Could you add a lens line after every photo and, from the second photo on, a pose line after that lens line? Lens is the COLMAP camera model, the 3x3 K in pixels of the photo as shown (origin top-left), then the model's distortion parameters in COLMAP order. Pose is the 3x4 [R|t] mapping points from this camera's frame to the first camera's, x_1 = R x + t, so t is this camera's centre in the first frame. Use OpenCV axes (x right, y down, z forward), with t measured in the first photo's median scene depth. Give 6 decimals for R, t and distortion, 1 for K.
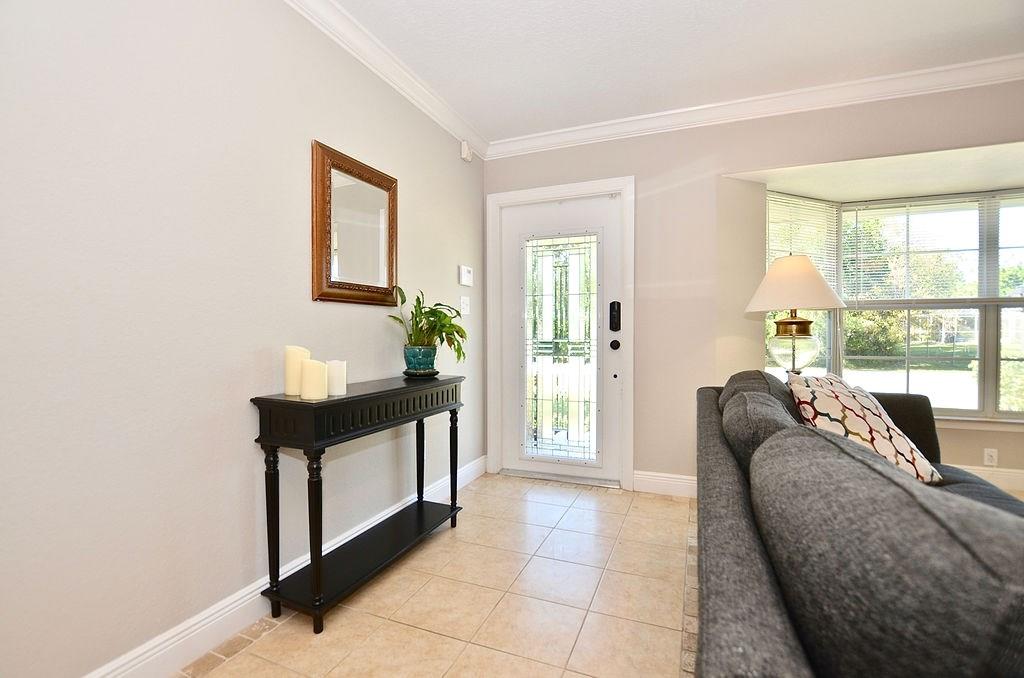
lens RADIAL K [[465.4, 0, 499.2], [0, 465.4, 339.8], [0, 0, 1]] dist [-0.031508, 0.000139]
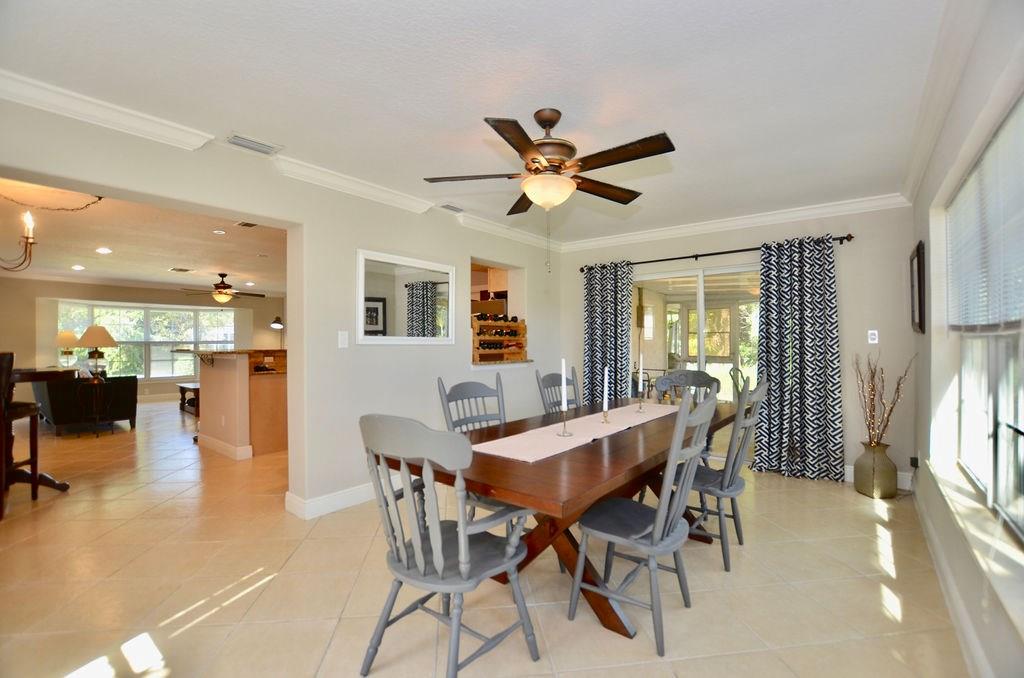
lens RADIAL K [[452.1, 0, 511.7], [0, 452.1, 341.0], [0, 0, 1]] dist [-0.033761, 0.003959]
pose [[0.273309, 0.005426, 0.961911, -1.188437], [0.016086, 0.999818, -0.010210, -0.021712], [-0.961792, 0.018264, 0.273172, -2.304151]]
